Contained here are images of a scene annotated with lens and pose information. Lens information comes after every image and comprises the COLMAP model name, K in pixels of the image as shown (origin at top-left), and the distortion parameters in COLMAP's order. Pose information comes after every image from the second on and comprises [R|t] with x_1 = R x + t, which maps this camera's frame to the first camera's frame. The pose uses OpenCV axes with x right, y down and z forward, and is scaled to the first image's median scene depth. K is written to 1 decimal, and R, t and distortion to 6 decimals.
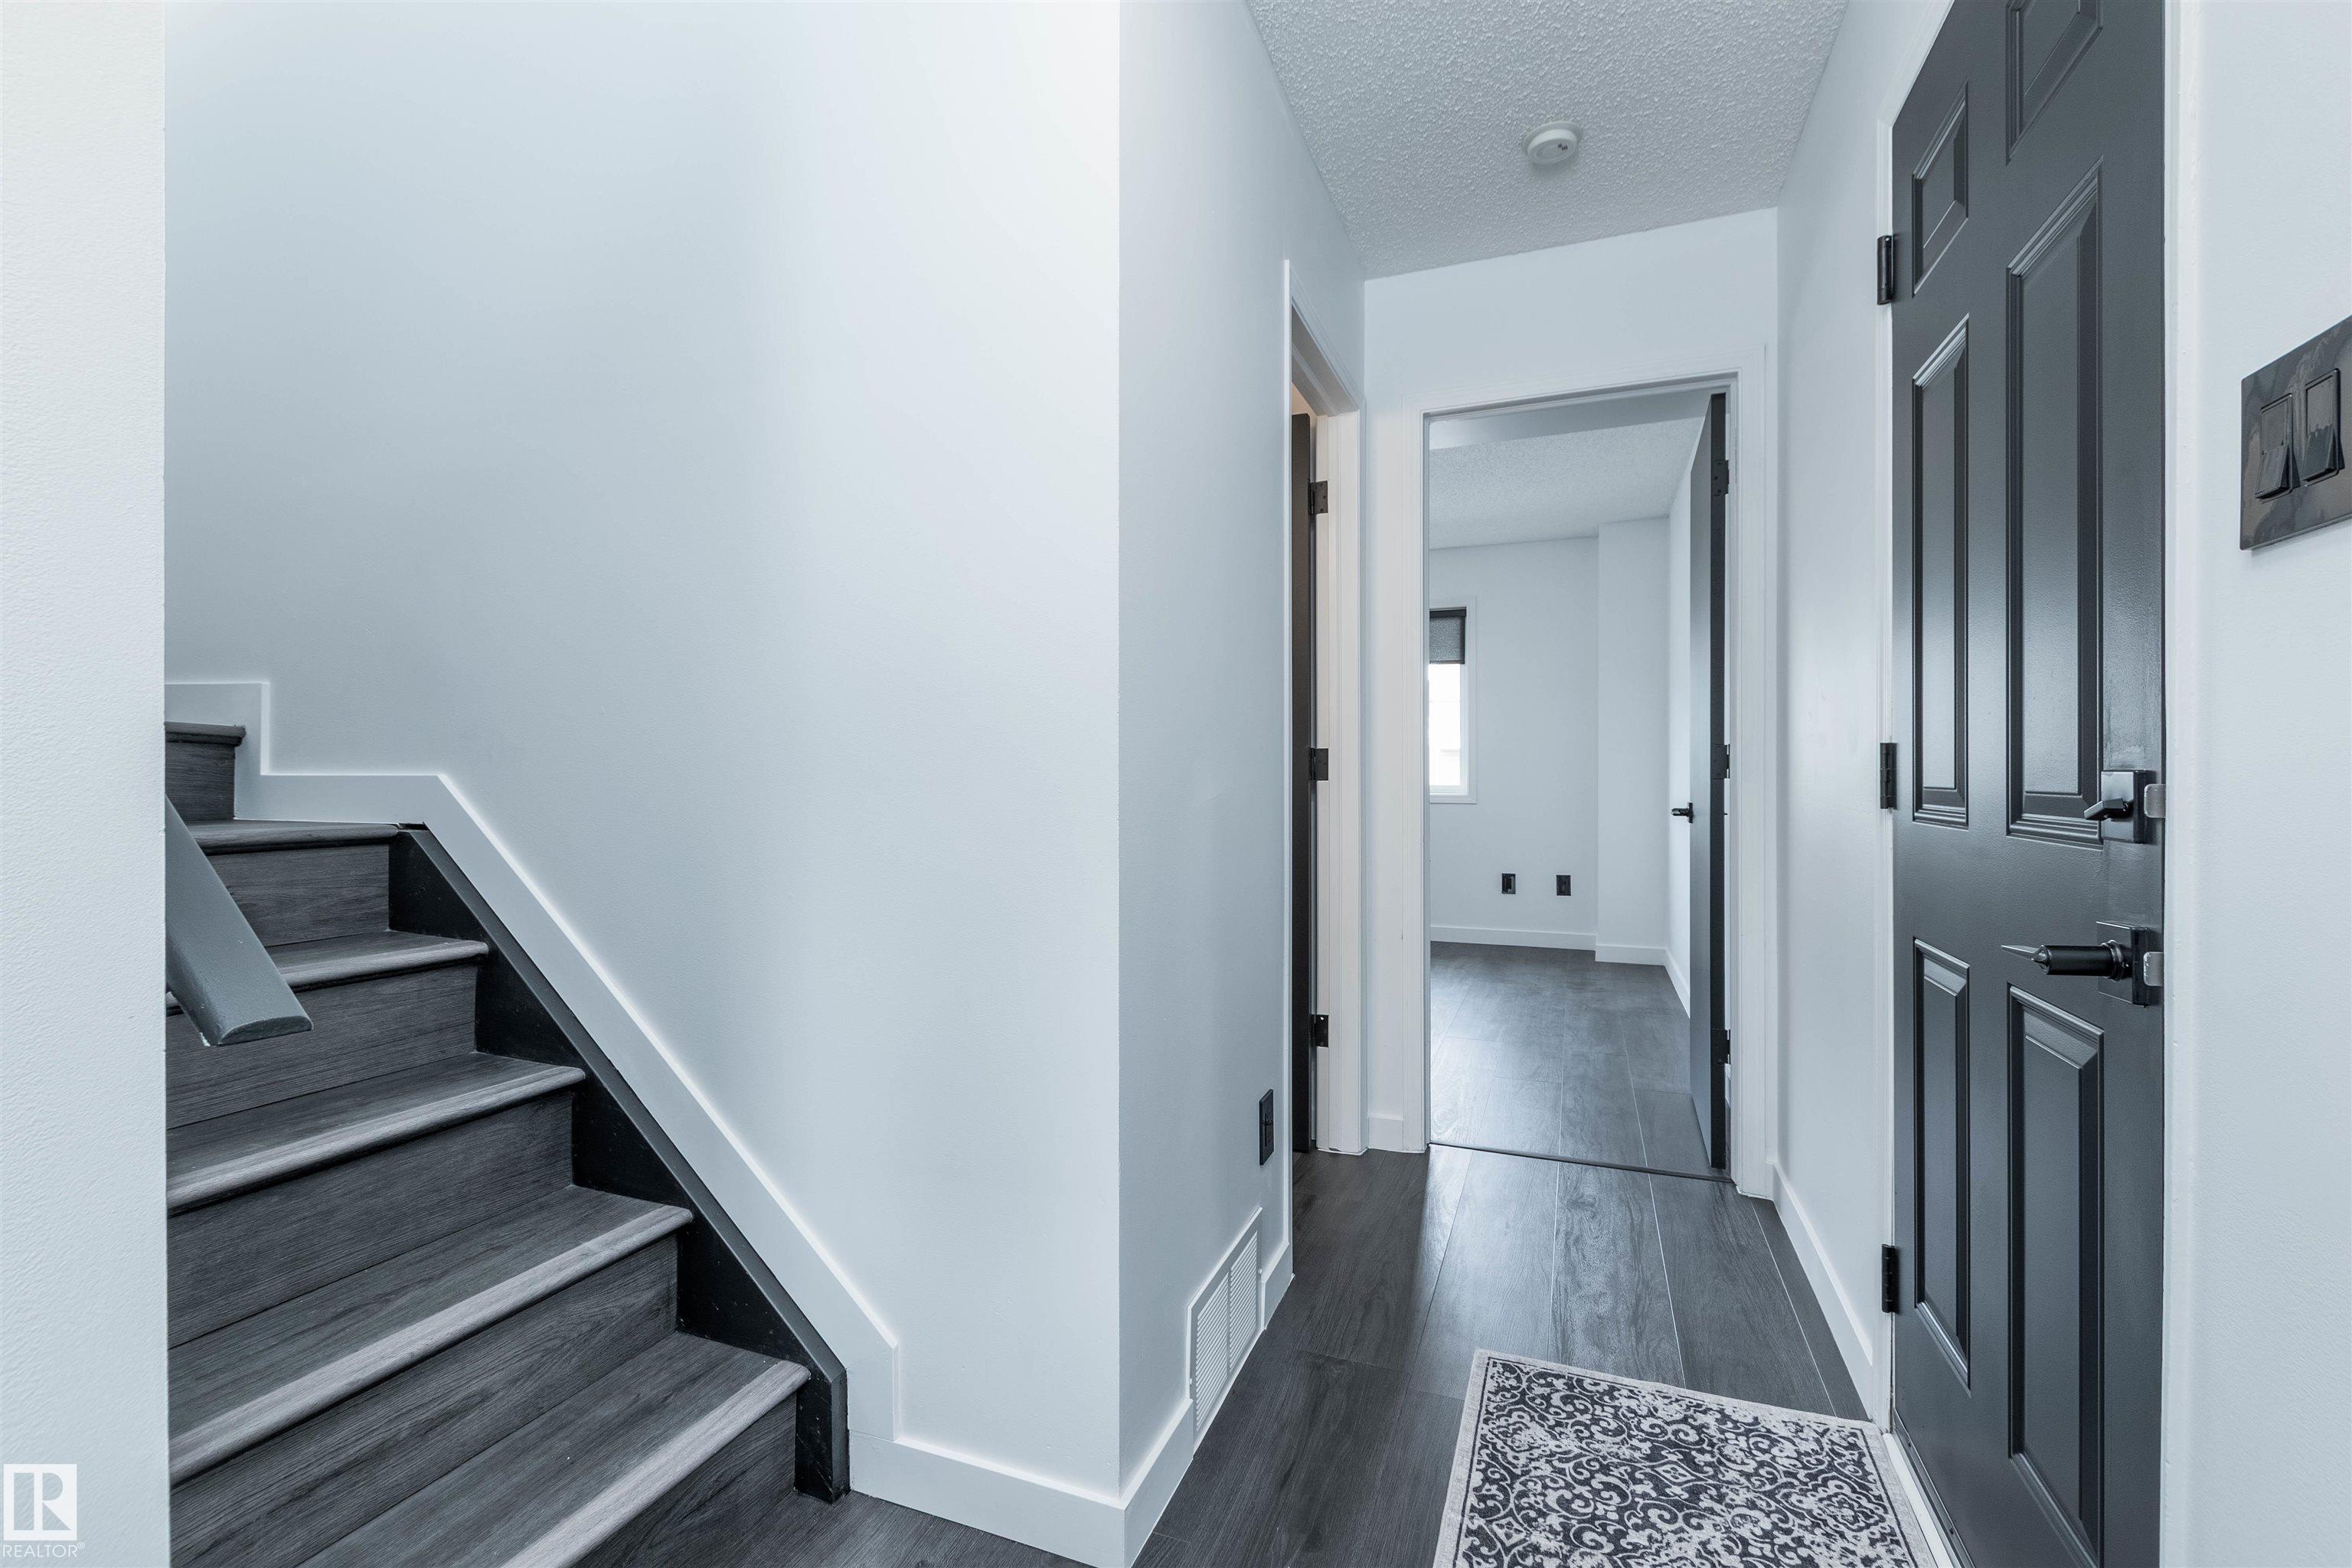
lens RADIAL K [[1044.6, 0, 1176.0], [0, 1044.6, 784.0], [0, 0, 1]] dist [-0.000772, -0.000138]
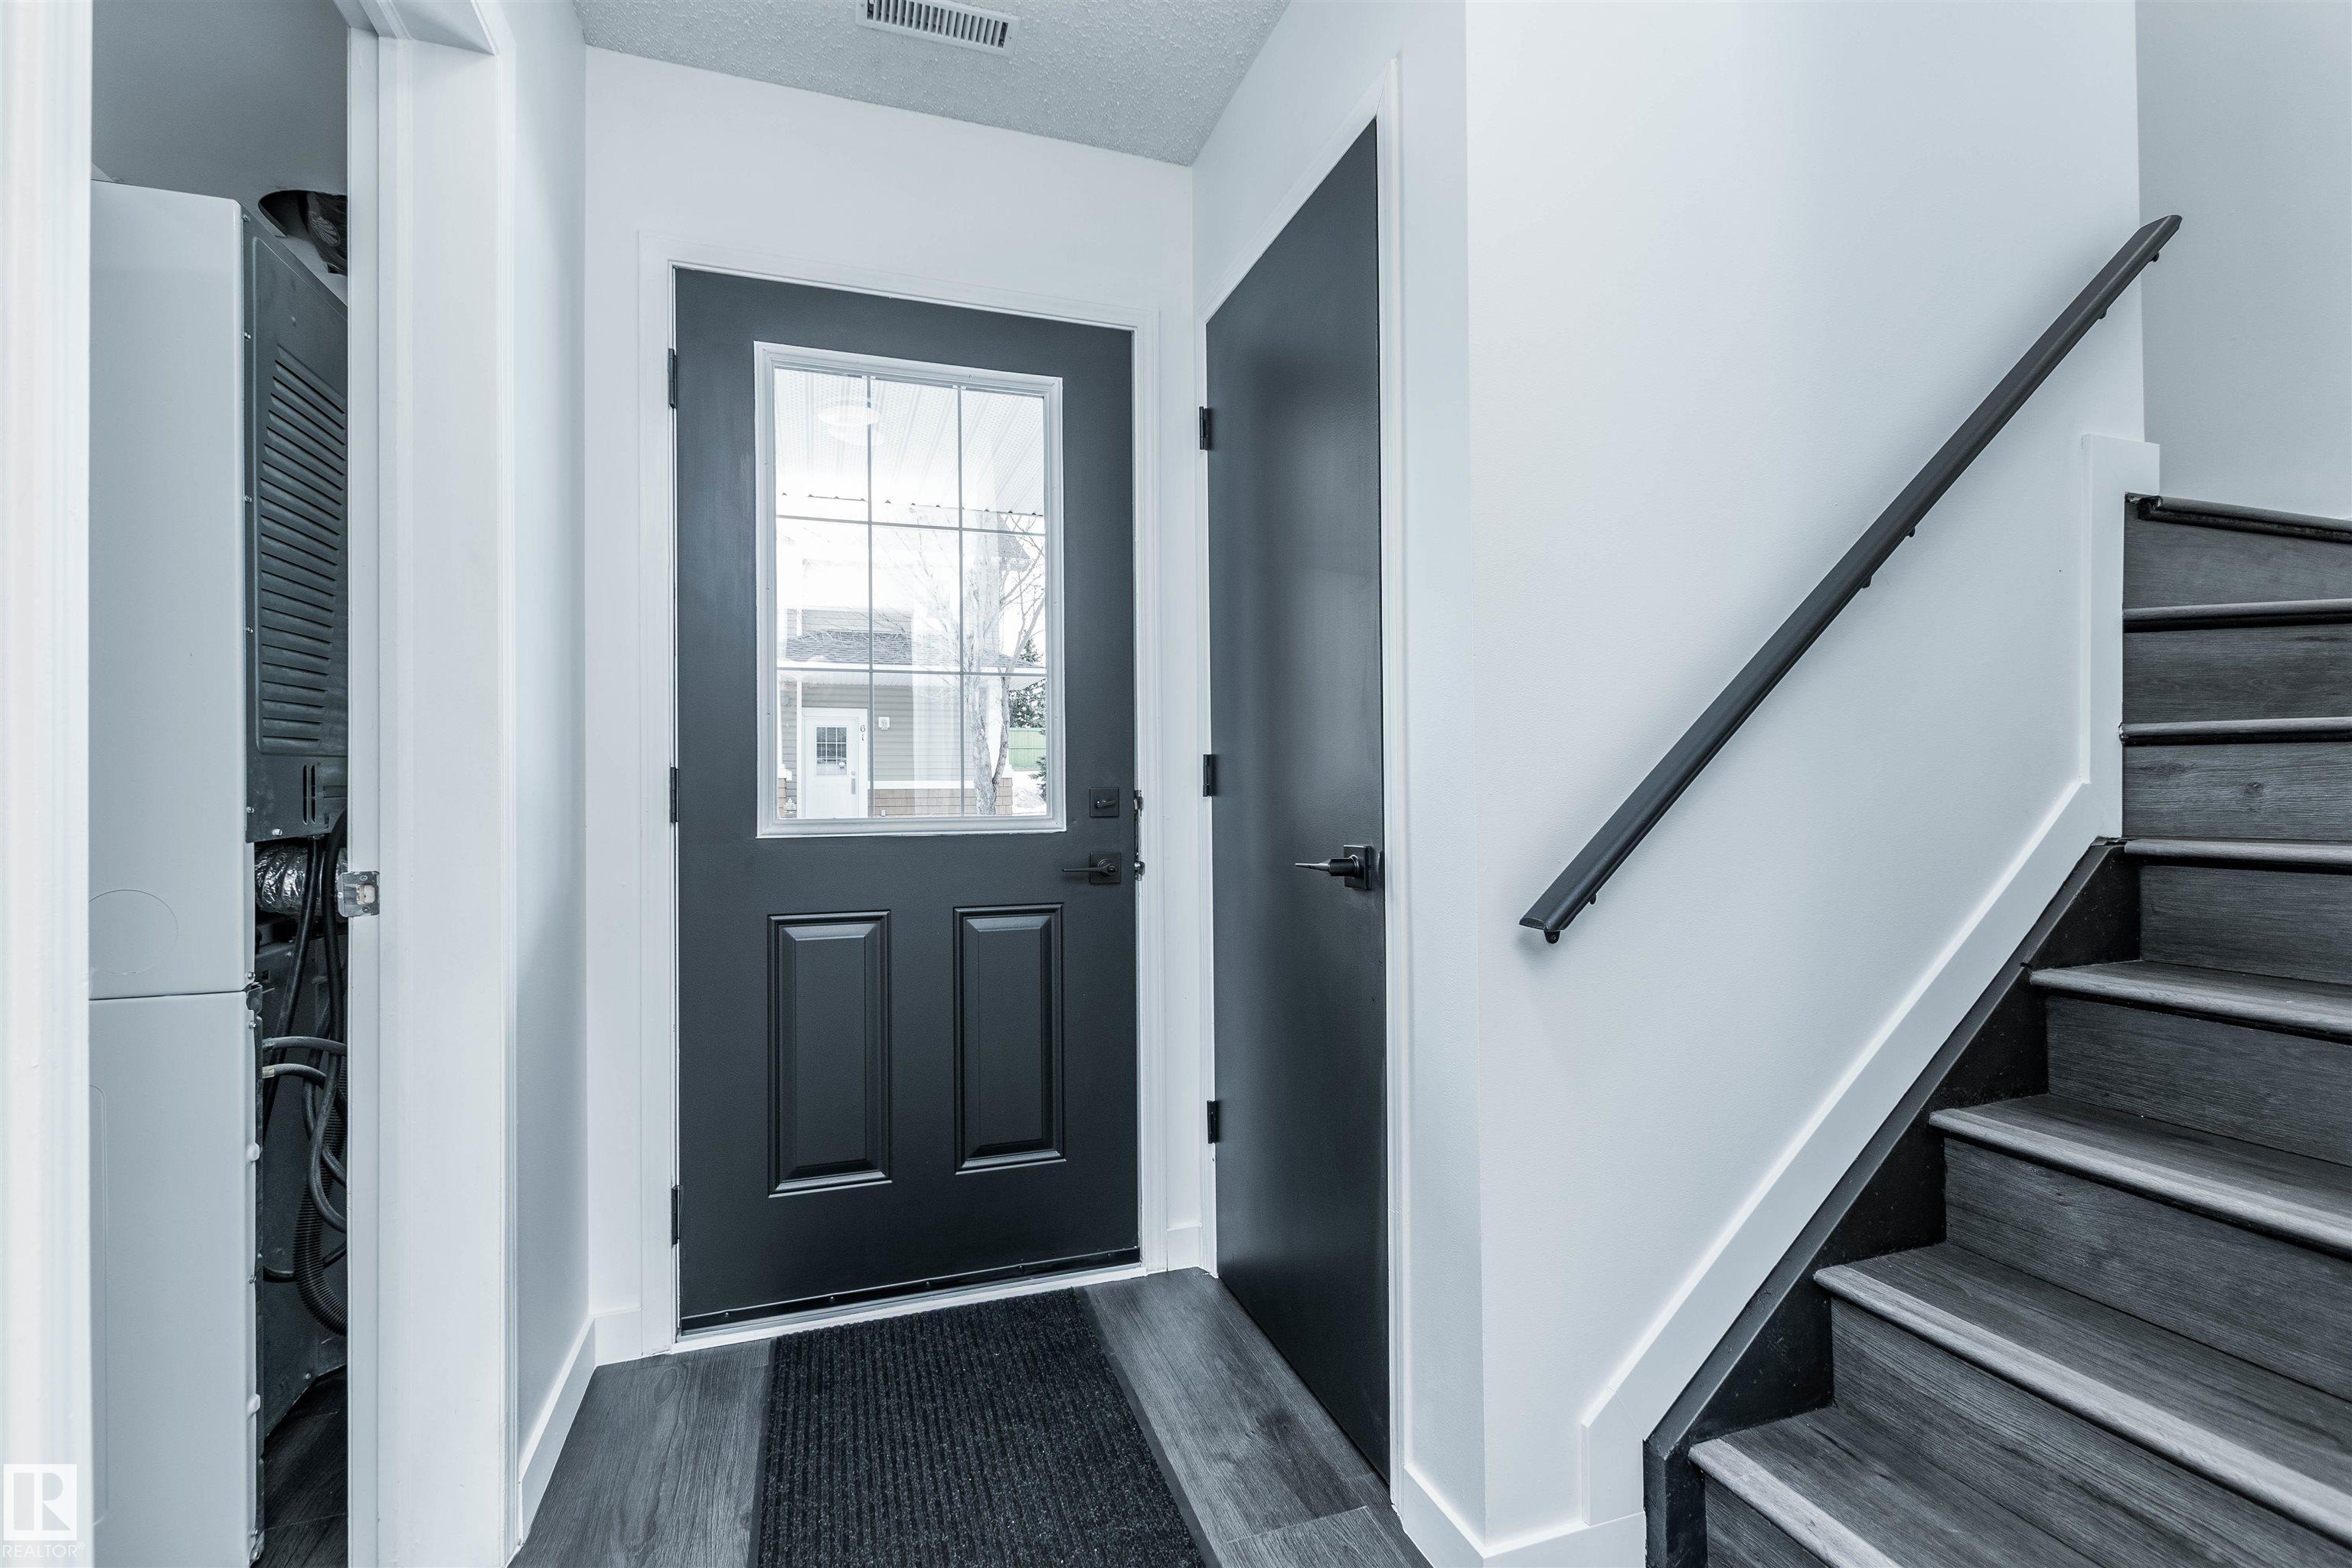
lens RADIAL K [[1044.6, 0, 1176.0], [0, 1044.6, 784.0], [0, 0, 1]] dist [-0.000772, -0.000138]
pose [[-0.764807, 0.001456, -0.644258, 0.447066], [0.005337, 0.999977, -0.004076, -0.012289], [0.644238, -0.006556, -0.764797, 1.070363]]
